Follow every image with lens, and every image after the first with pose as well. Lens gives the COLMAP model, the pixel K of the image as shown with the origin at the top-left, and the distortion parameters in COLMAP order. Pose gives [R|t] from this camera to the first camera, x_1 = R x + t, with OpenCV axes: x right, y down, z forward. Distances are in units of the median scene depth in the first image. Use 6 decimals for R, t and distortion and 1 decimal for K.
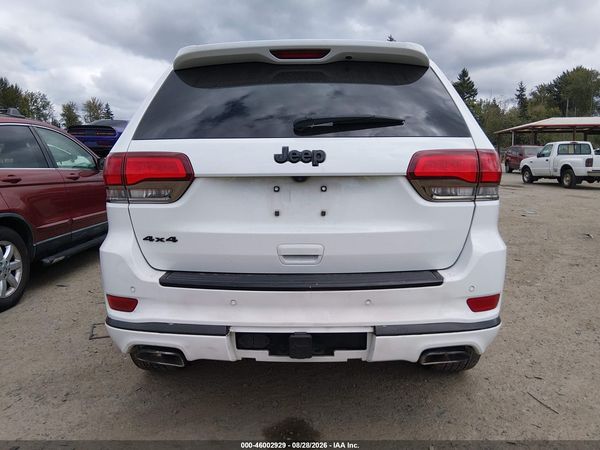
lens RADIAL K [[463.3, 0, 284.6], [0, 463.3, 224.3], [0, 0, 1]] dist [0.079997, -0.139331]
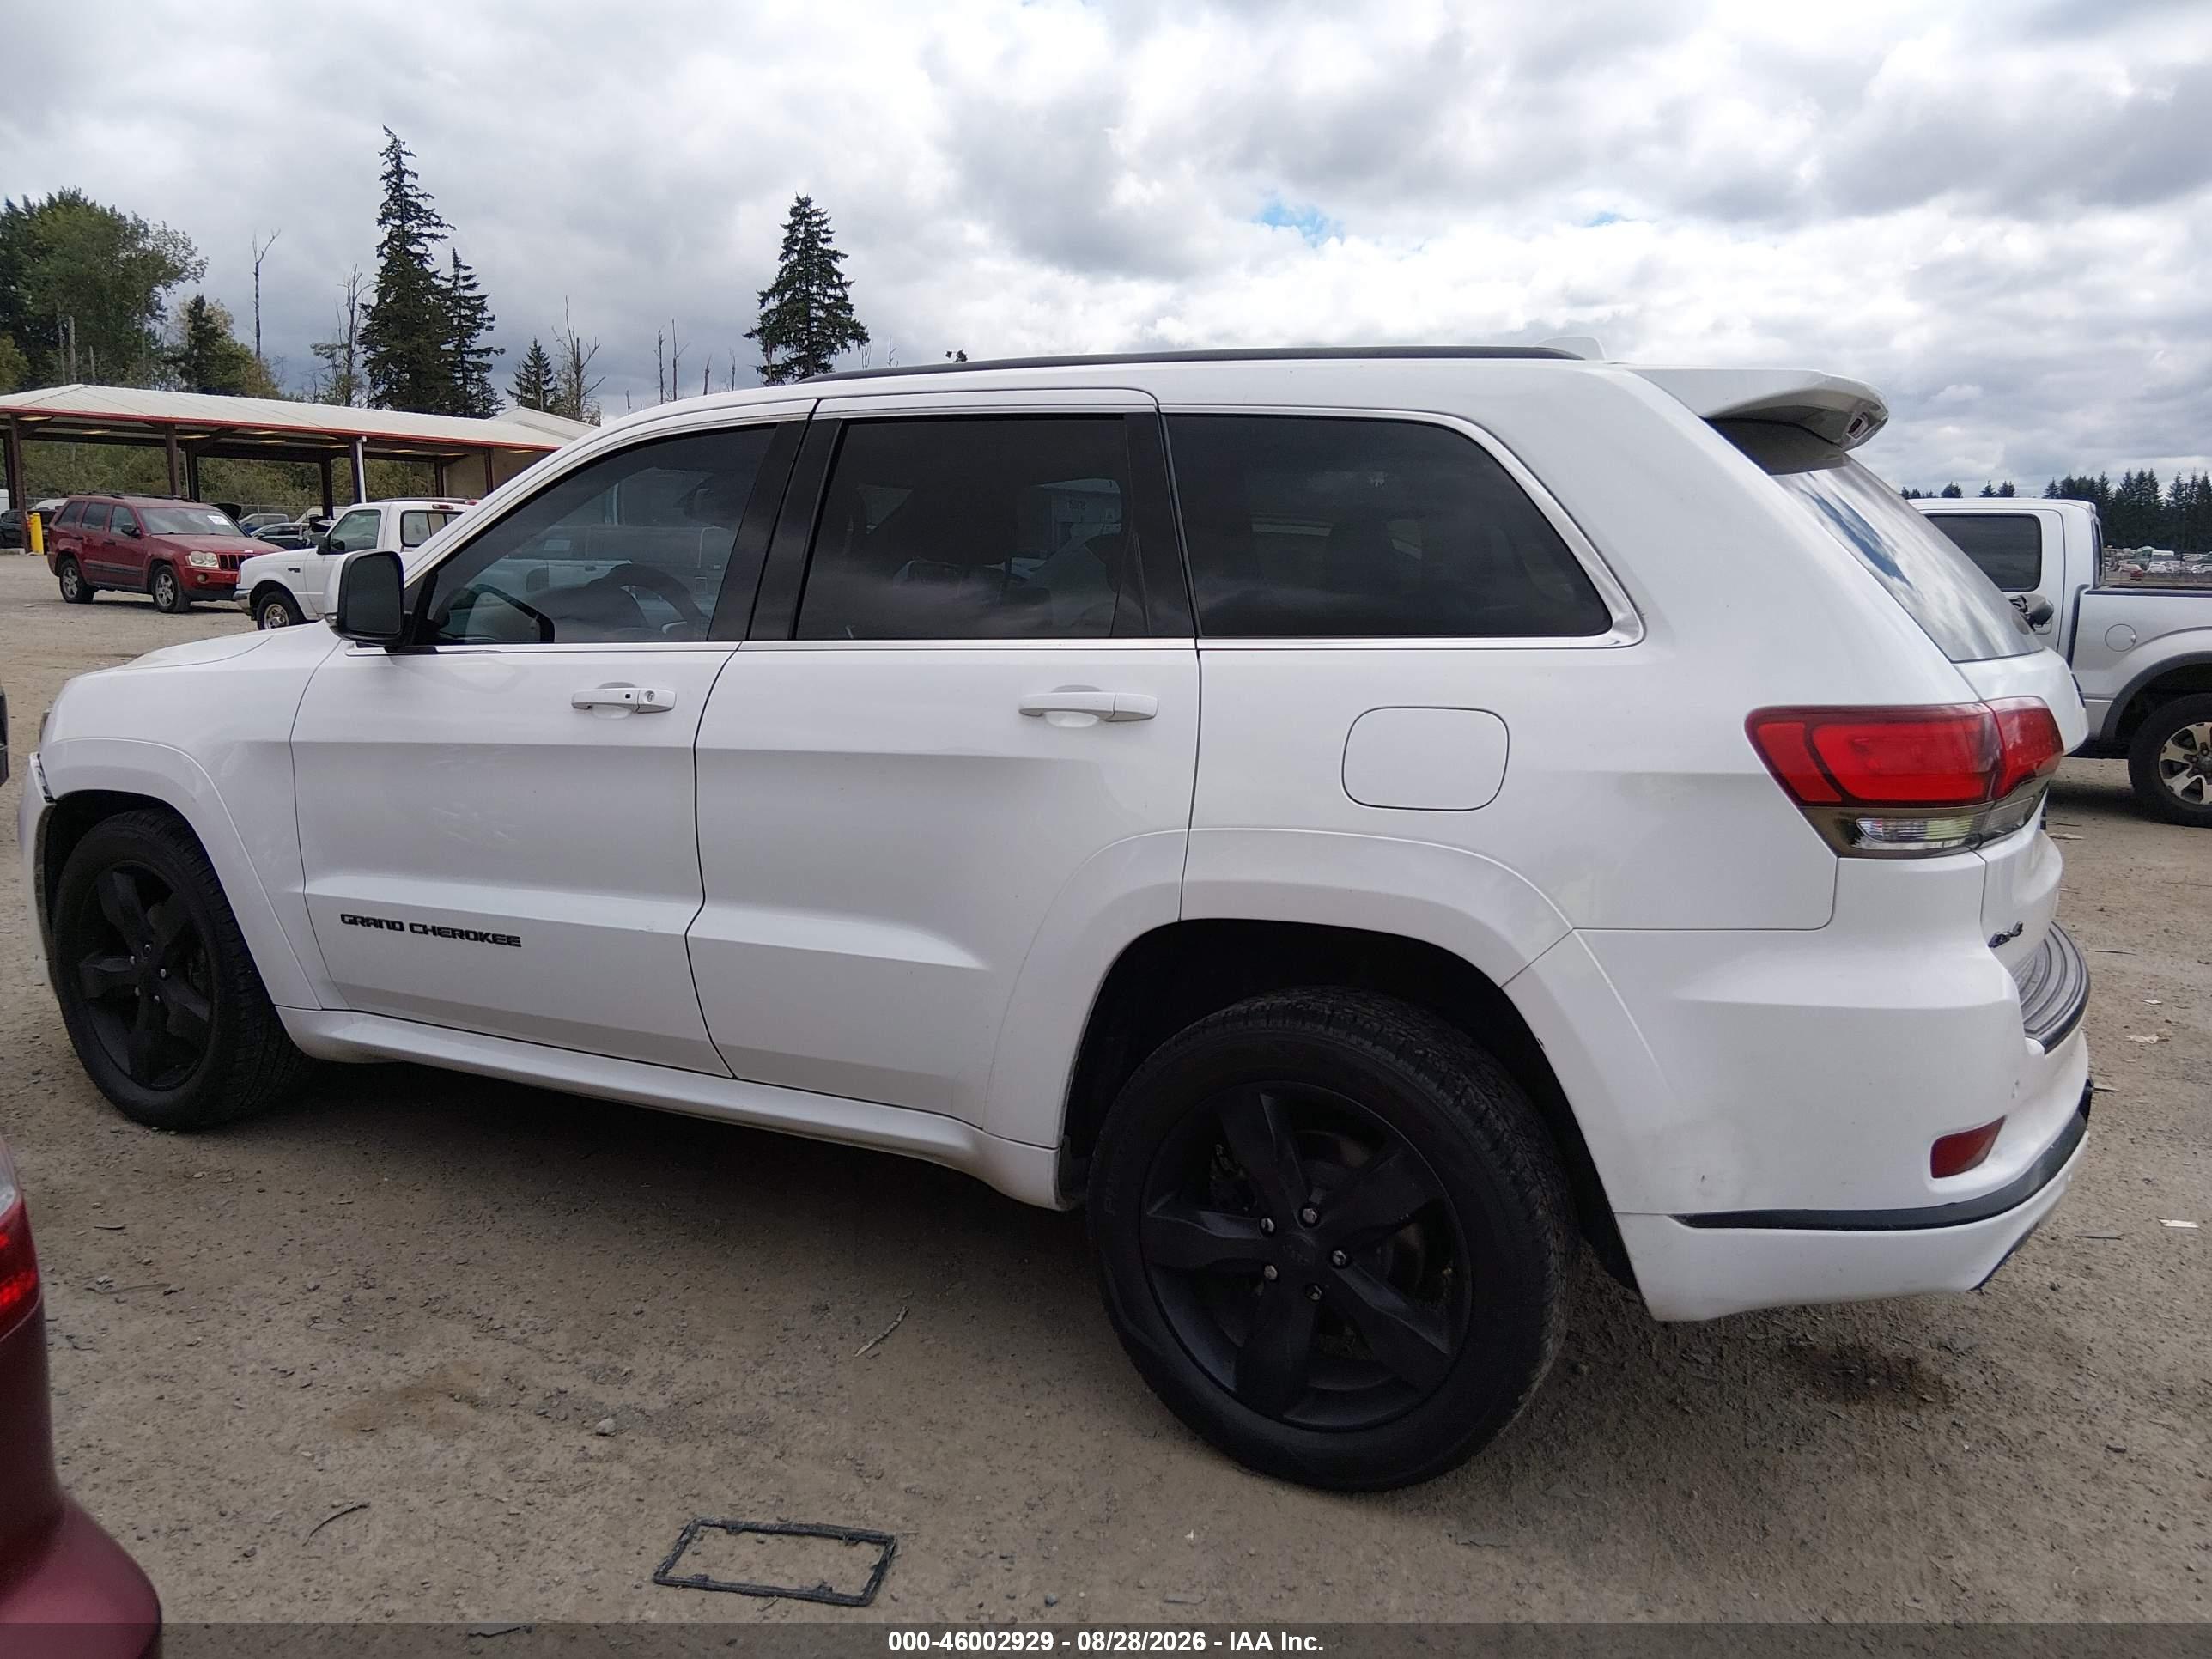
lens RADIAL K [[1744.1, 0, 1106.0], [0, 1744.1, 829.5], [0, 0, 1]] dist [0.080018, -0.140100]
pose [[0.434346, -0.125903, 0.891904, -1.707281], [0.099175, 0.990847, 0.091573, -0.234547], [-0.895270, 0.048680, 0.442857, 0.972775]]
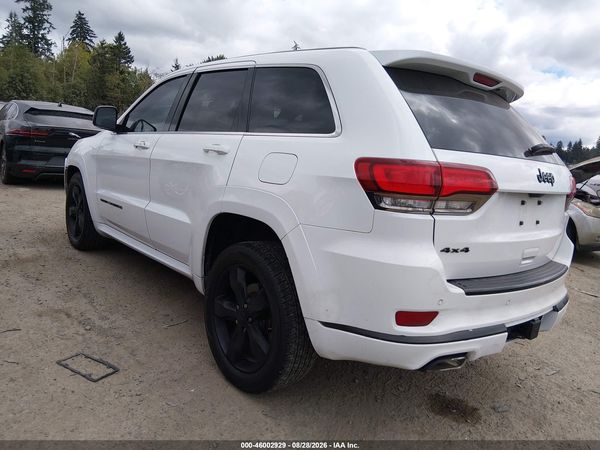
lens RADIAL K [[473.1, 0, 300.0], [0, 473.1, 225.0], [0, 0, 1]] dist [0.080018, -0.140100]
pose [[0.726398, -0.026929, 0.686746, -1.175394], [-0.019332, 0.998036, 0.059584, -0.075173], [-0.687002, -0.056558, 0.724451, 0.462399]]
